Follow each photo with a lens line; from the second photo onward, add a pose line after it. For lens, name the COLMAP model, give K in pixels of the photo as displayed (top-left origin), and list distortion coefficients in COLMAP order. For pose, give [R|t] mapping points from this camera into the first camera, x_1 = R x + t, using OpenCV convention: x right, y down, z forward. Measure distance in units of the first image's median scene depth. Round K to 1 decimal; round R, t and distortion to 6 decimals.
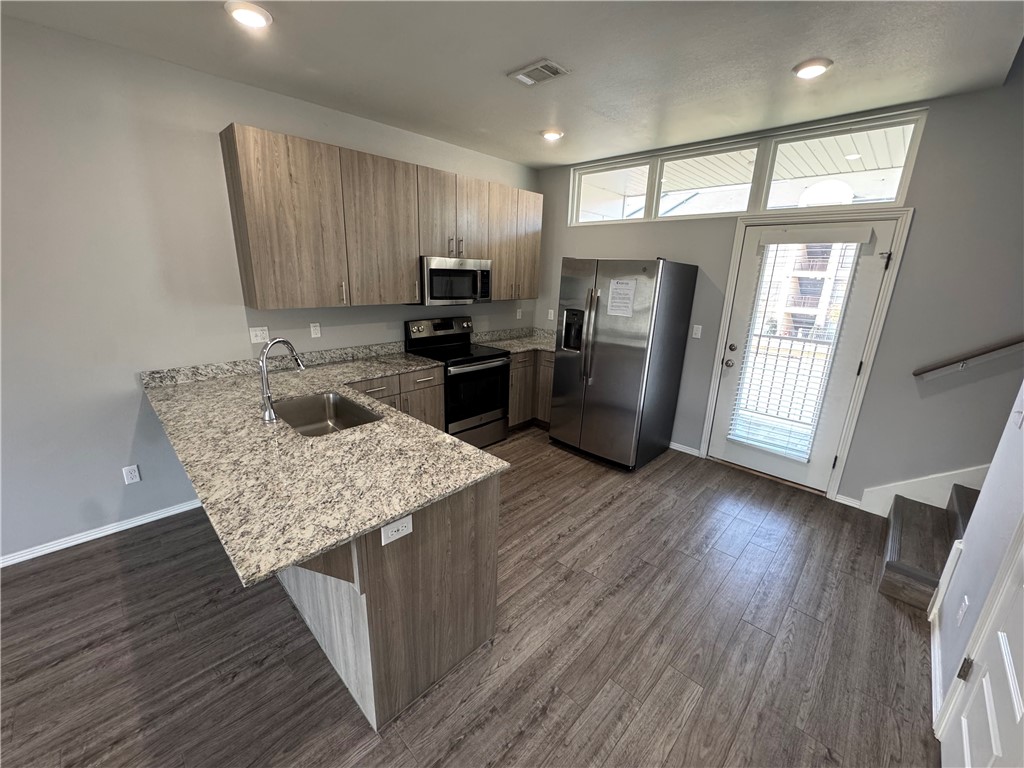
lens RADIAL K [[408.6, 0, 509.5], [0, 408.6, 381.5], [0, 0, 1]] dist [-0.001970, 0.000046]
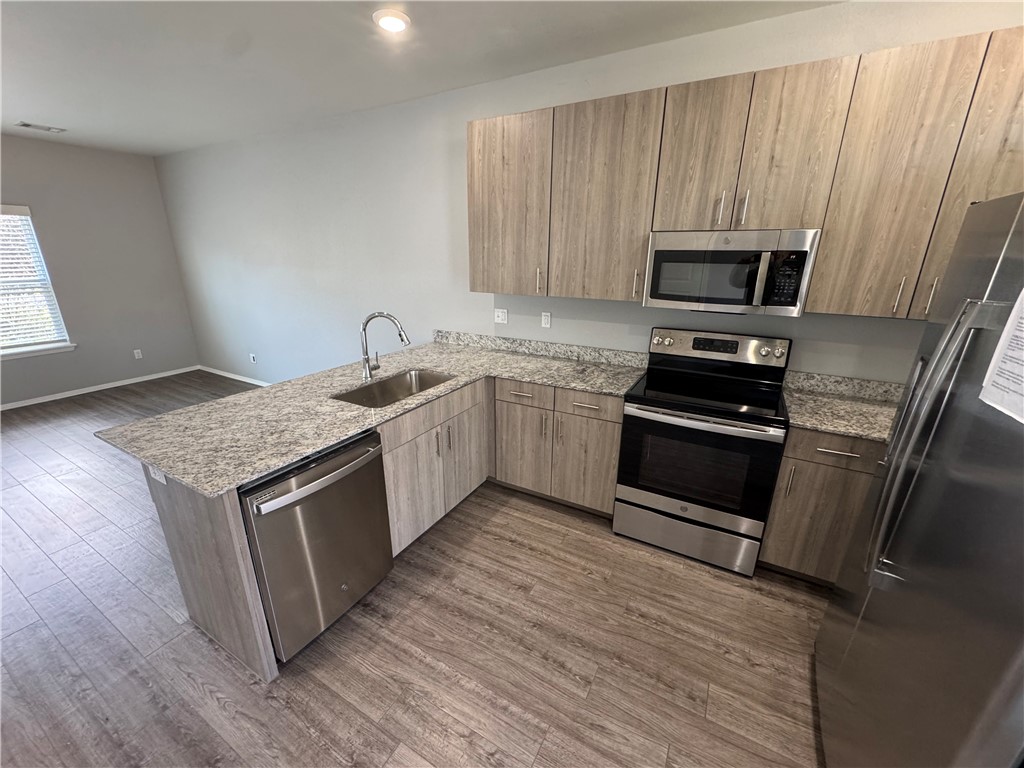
lens RADIAL K [[408.6, 0, 510.8], [0, 408.6, 383.0], [0, 0, 1]] dist [-0.001970, 0.000046]
pose [[0.259368, 0.265583, -0.928544, 0.481084], [-0.253682, 0.946420, 0.199836, -0.176536], [0.931866, 0.183724, 0.312845, 0.740044]]
